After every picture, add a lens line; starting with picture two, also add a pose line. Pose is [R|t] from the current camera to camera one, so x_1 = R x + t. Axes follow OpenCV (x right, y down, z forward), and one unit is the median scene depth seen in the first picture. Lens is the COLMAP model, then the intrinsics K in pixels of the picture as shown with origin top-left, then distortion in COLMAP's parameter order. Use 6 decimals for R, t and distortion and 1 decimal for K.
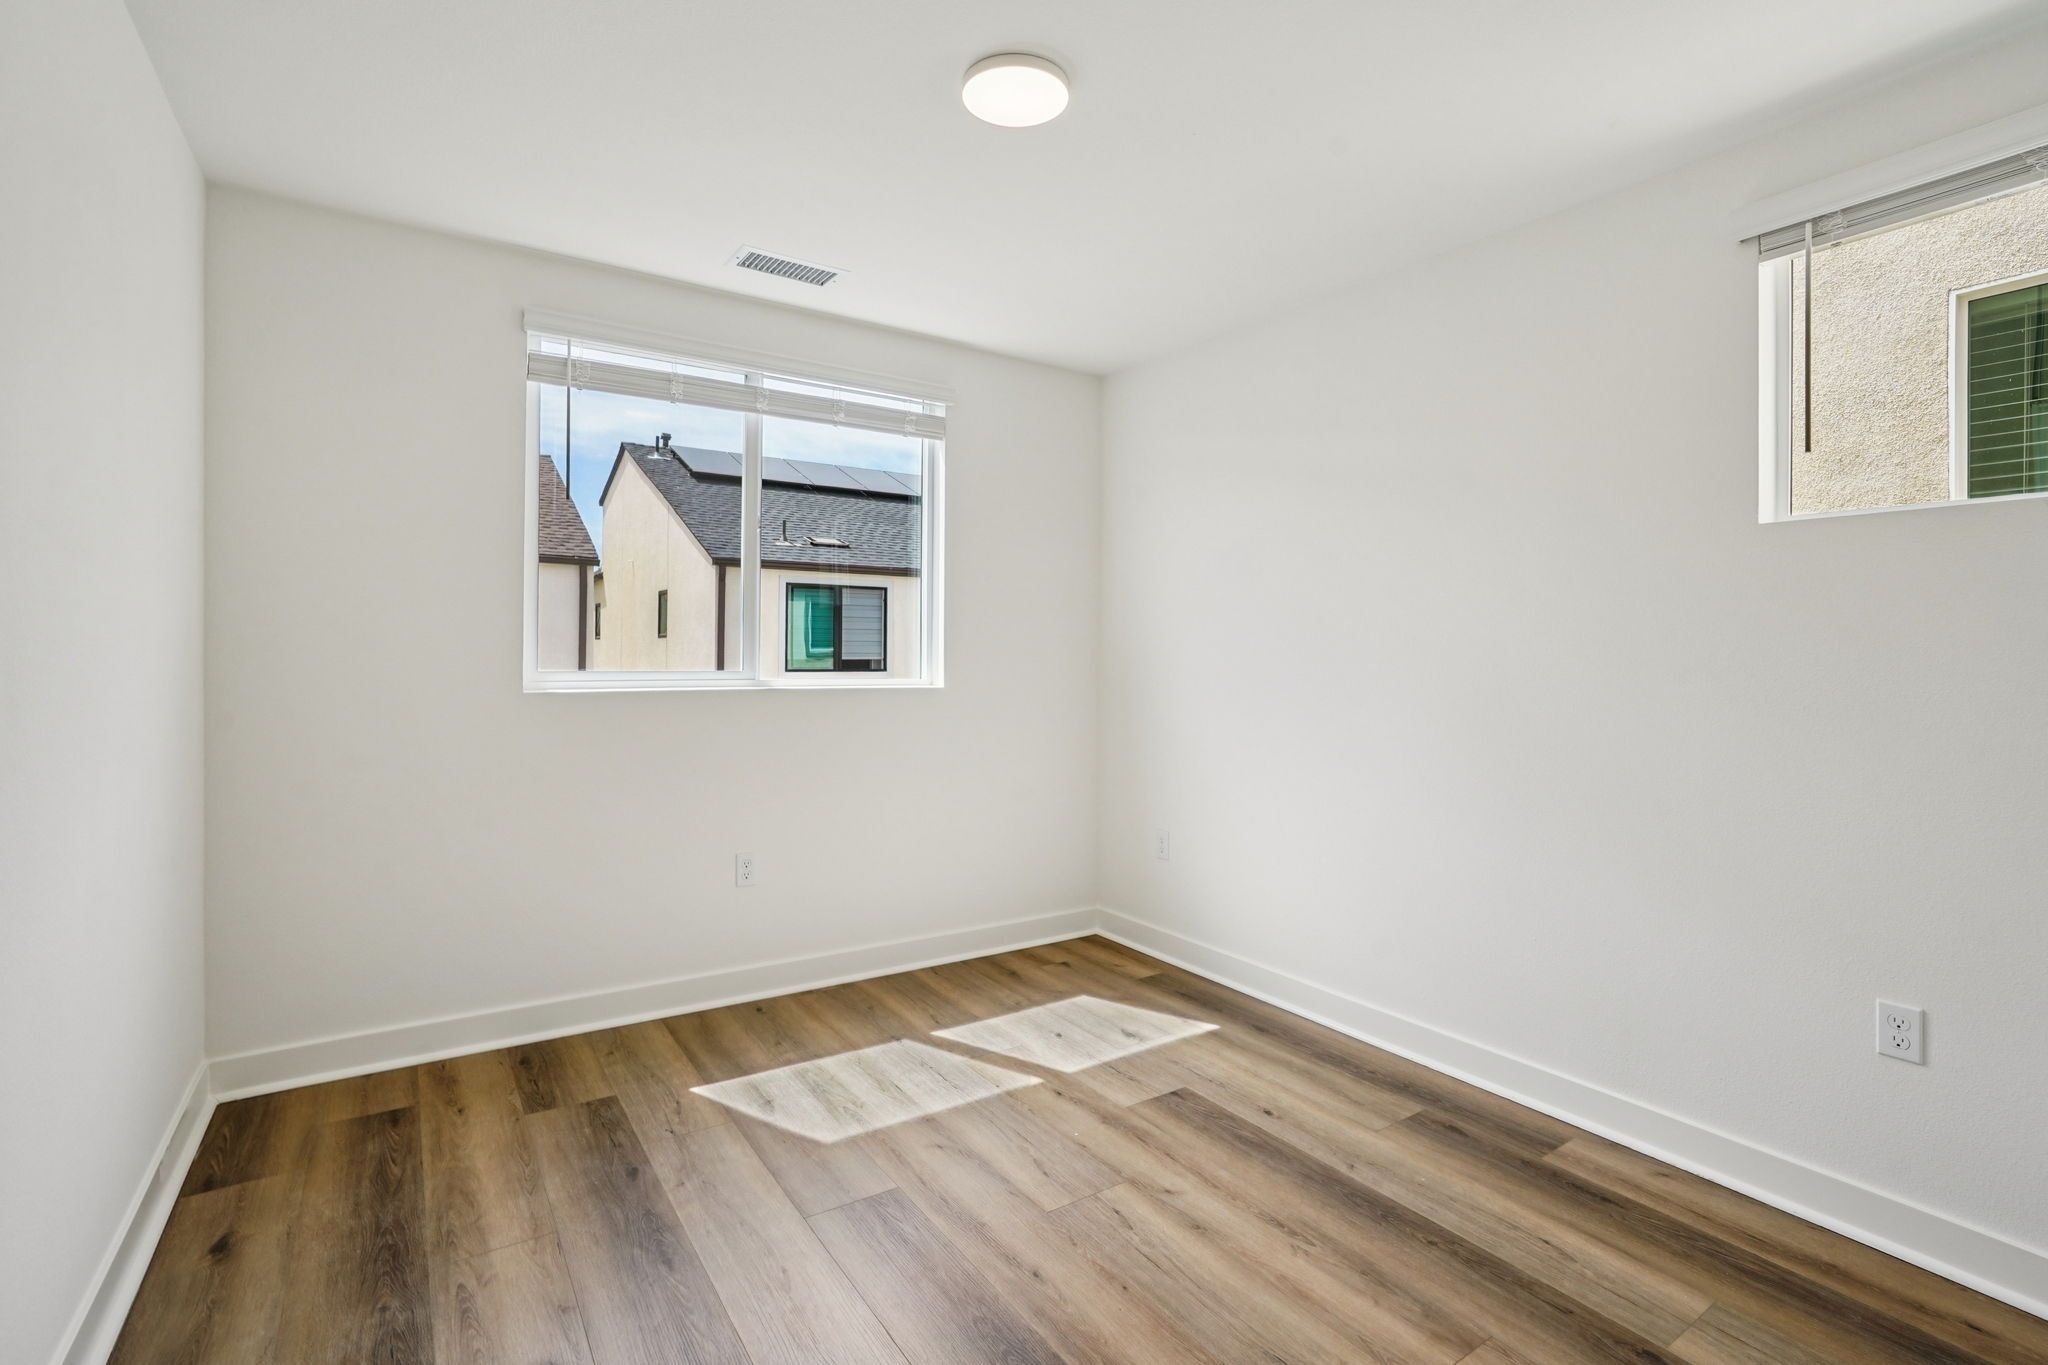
lens RADIAL K [[947.7, 0, 1036.7], [0, 947.7, 660.0], [0, 0, 1]] dist [-0.022460, 0.000297]
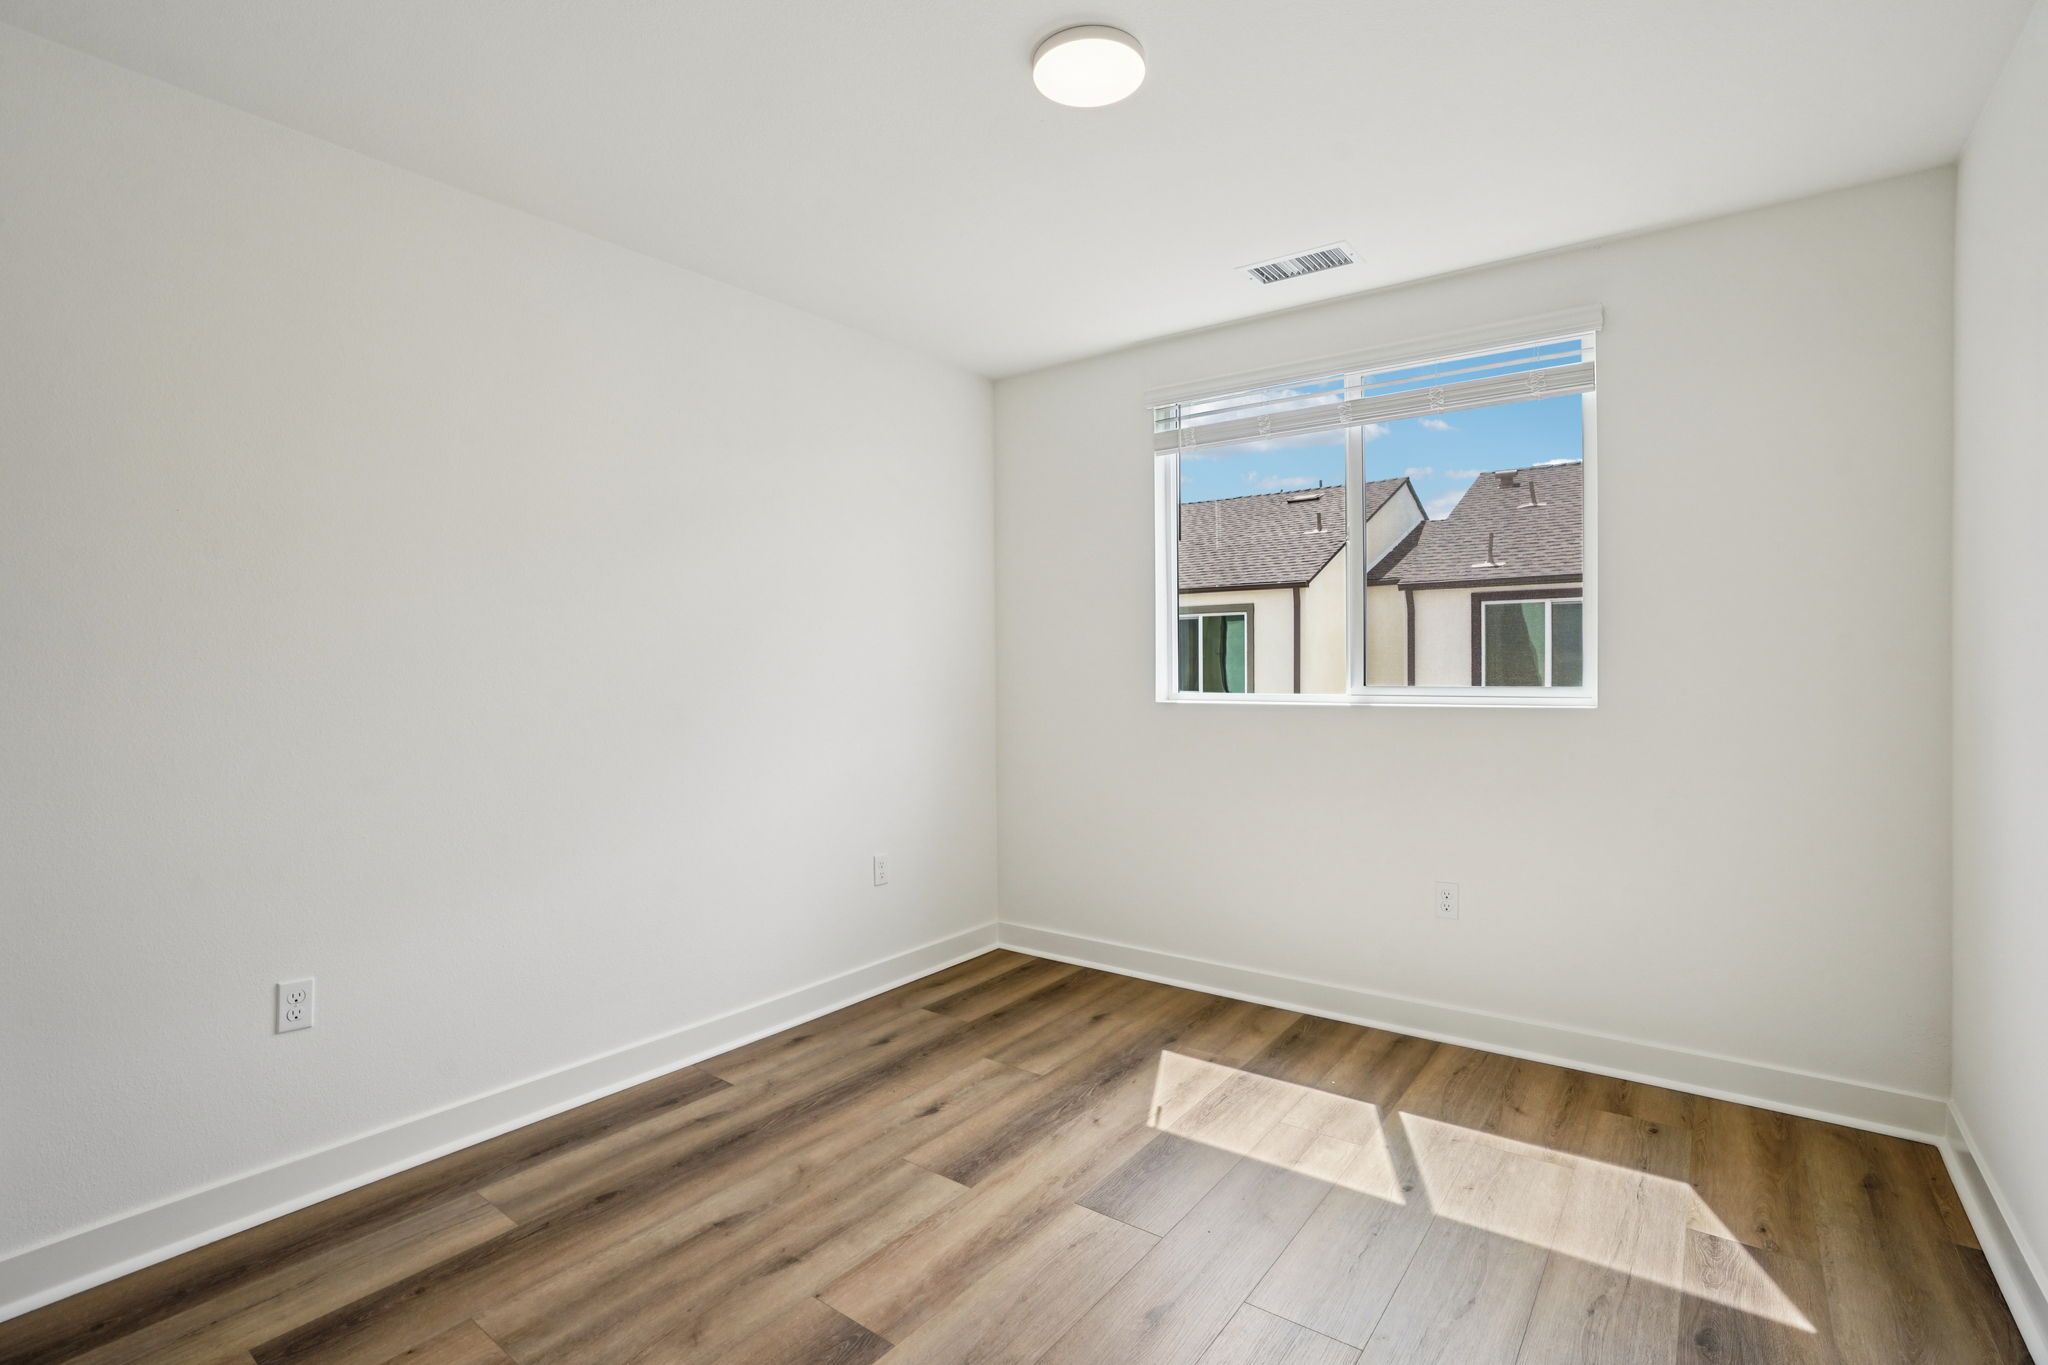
lens RADIAL K [[963.3, 0, 1026.2], [0, 963.3, 720.5], [0, 0, 1]] dist [-0.002547, -0.000285]
pose [[0.348201, 0.039651, -0.936581, 0.562631], [0.002473, 0.999063, 0.043215, 0.003882], [0.937417, -0.017364, 0.347776, 0.379405]]
